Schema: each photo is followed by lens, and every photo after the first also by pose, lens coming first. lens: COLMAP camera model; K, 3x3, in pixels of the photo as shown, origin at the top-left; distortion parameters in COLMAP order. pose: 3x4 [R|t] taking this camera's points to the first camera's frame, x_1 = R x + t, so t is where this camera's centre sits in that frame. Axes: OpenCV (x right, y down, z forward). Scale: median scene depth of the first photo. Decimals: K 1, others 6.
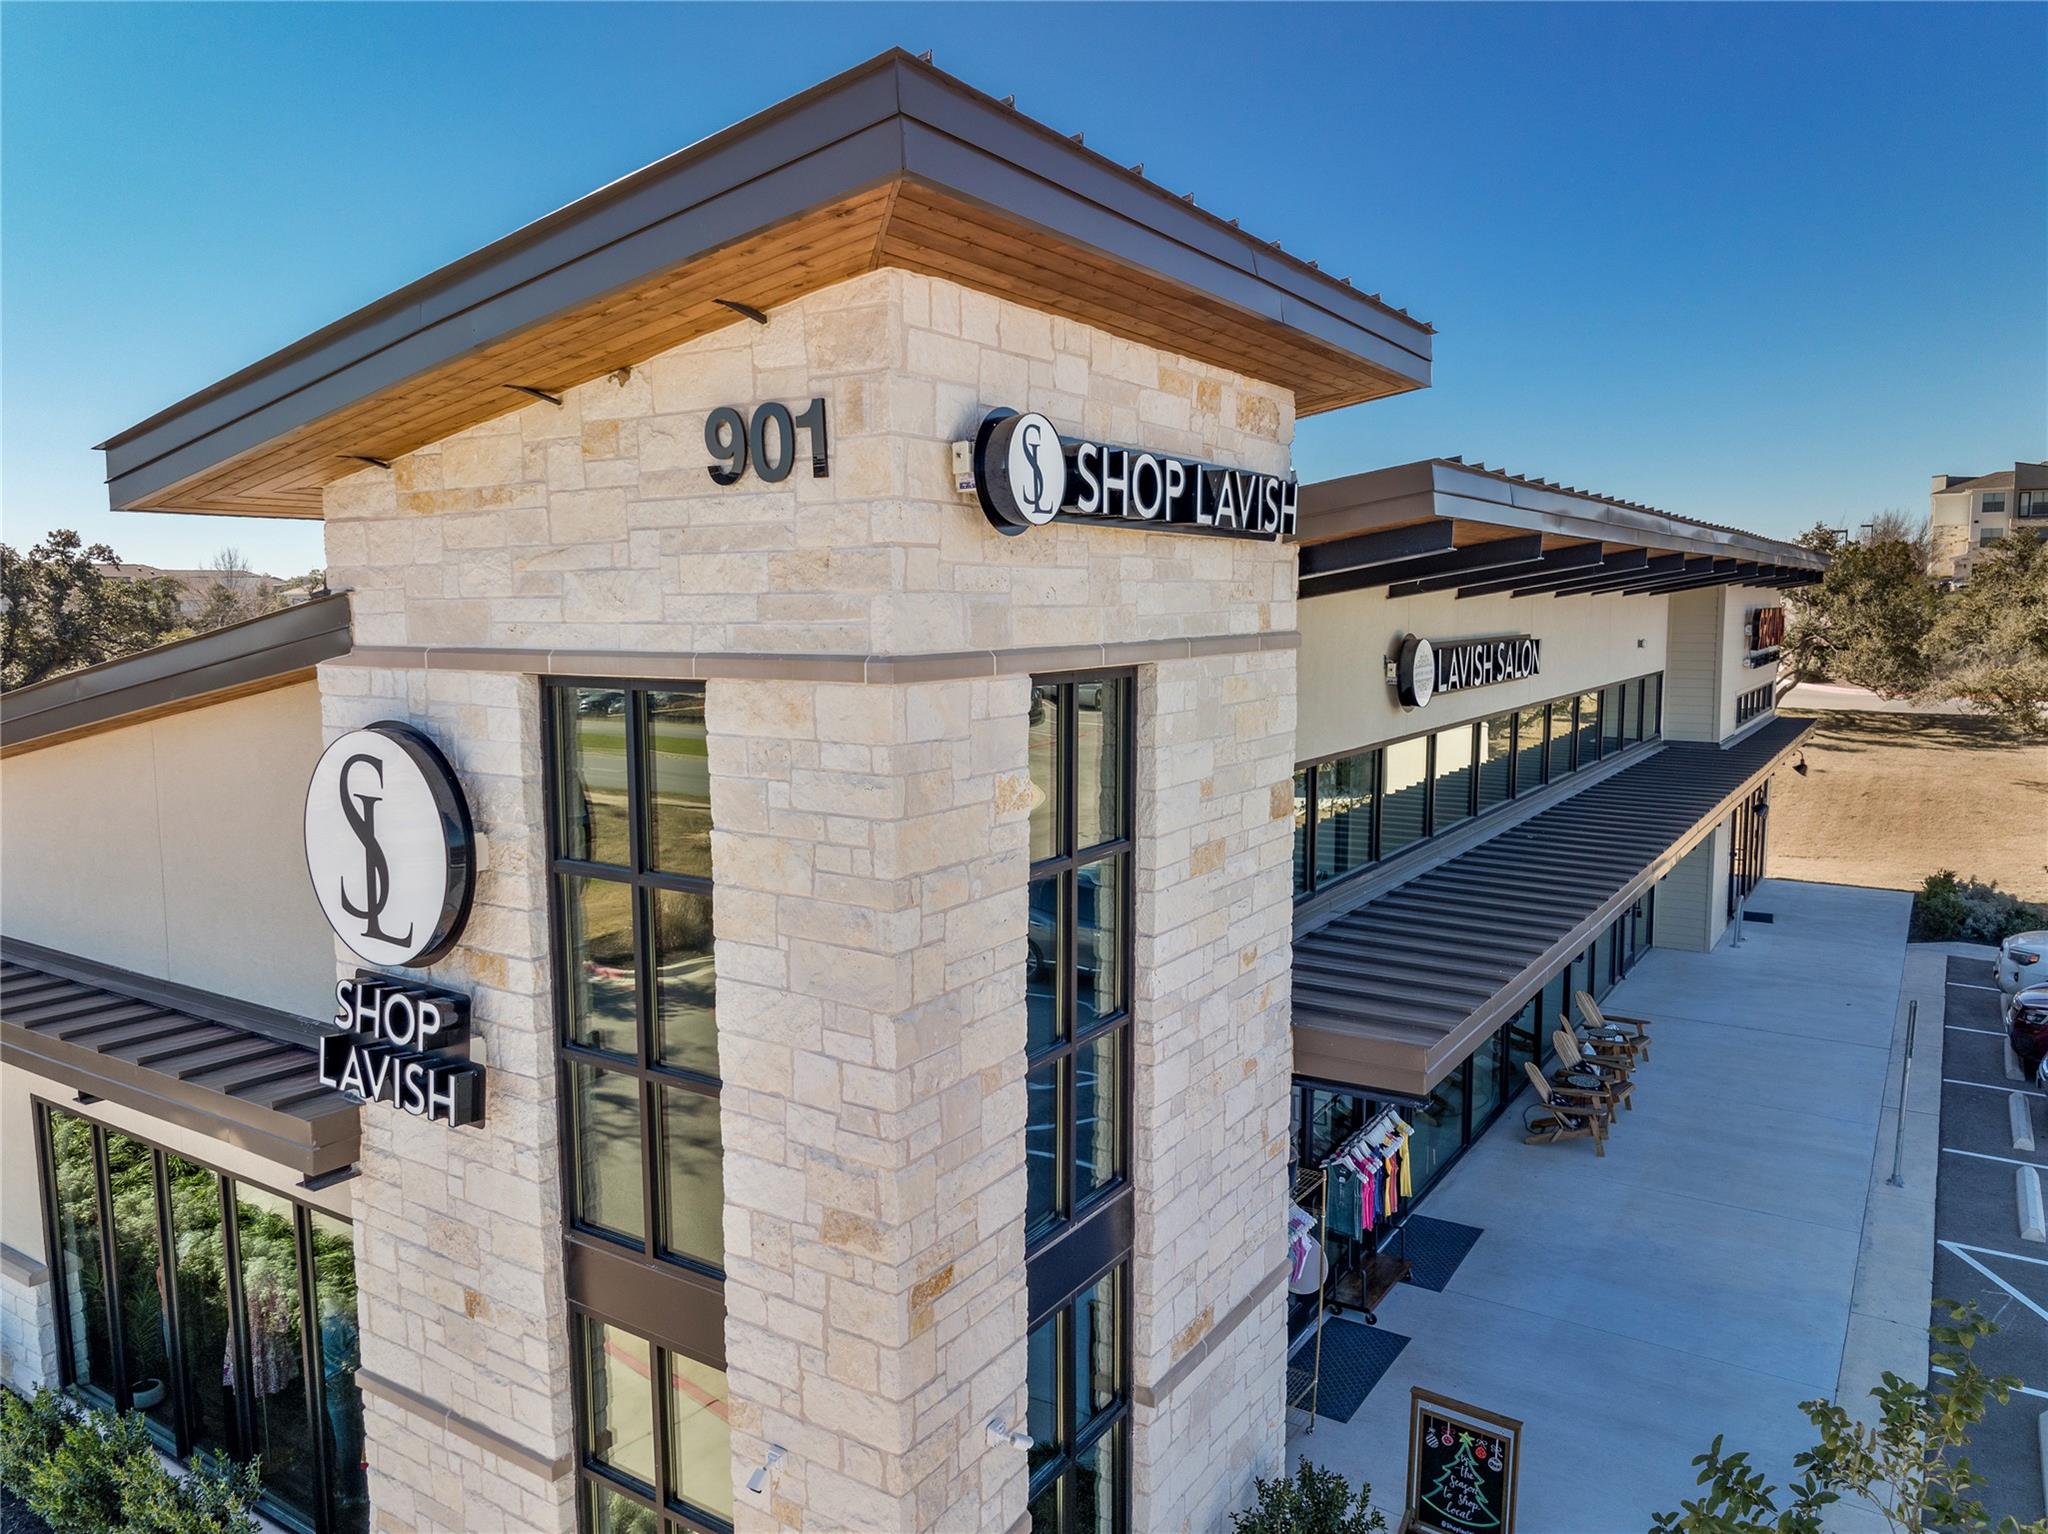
lens RADIAL K [[1453.7, 0, 1025.3], [0, 1453.7, 759.9], [0, 0, 1]] dist [-0.026242, 0.007566]
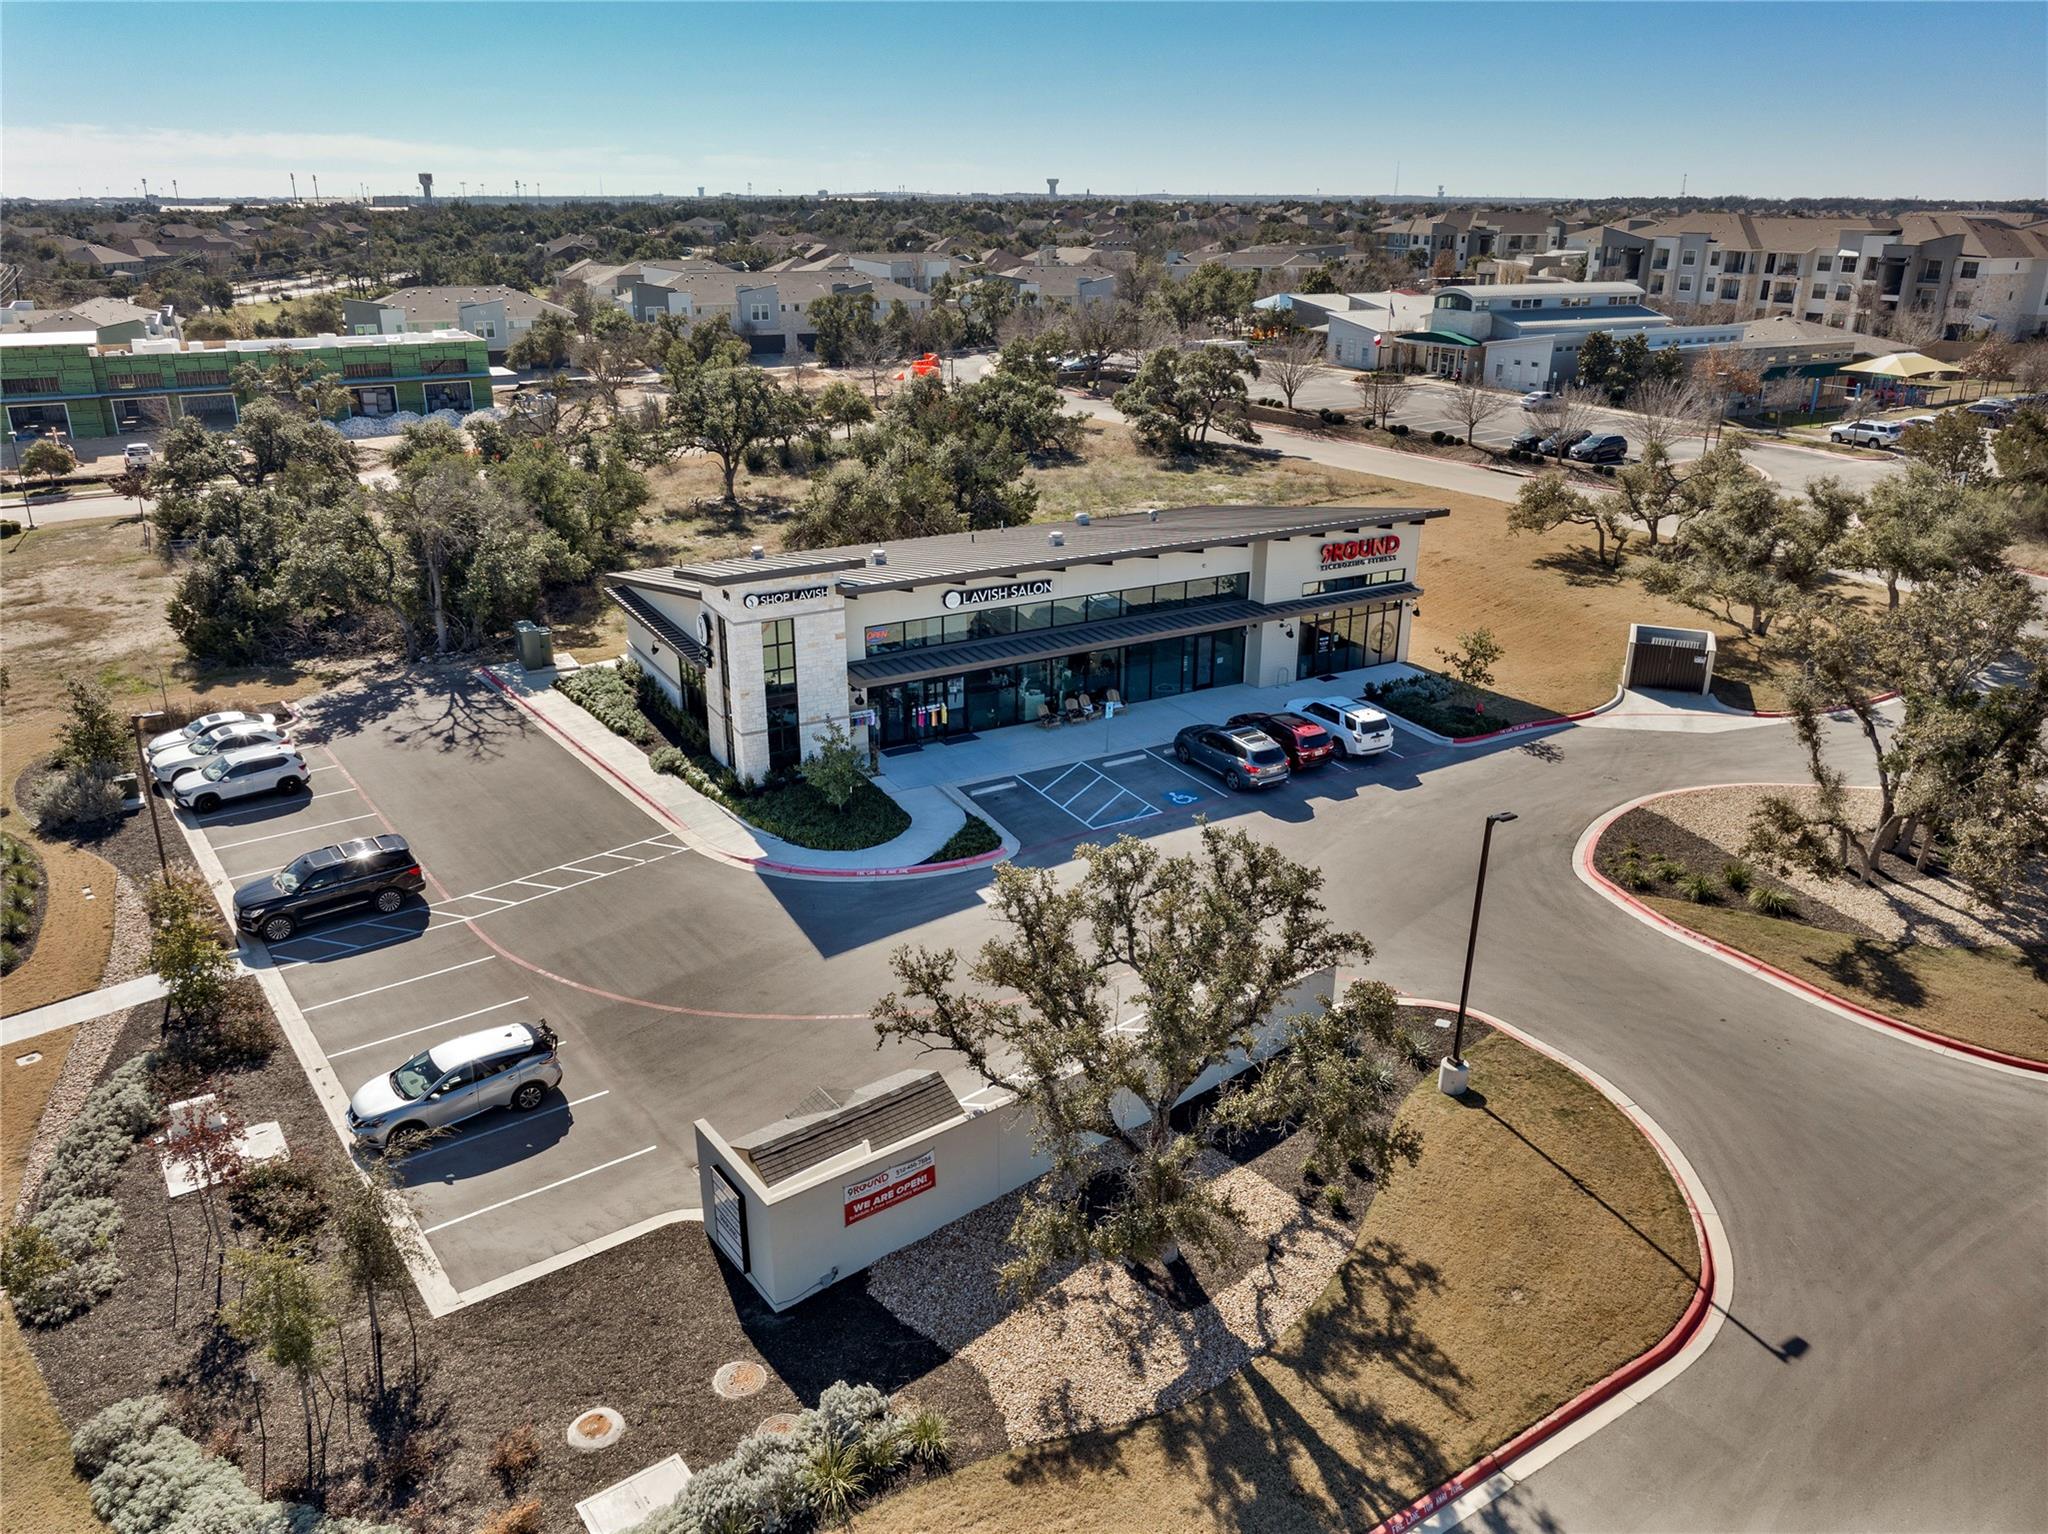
lens RADIAL K [[1453.7, 0, 1025.3], [0, 1453.7, 759.9], [0, 0, 1]] dist [-0.026242, 0.007566]
pose [[0.888153, 0.175941, -0.424533, 4.284004], [-0.061168, 0.960848, 0.270240, -1.404837], [0.455458, -0.214047, 0.864142, -4.793236]]
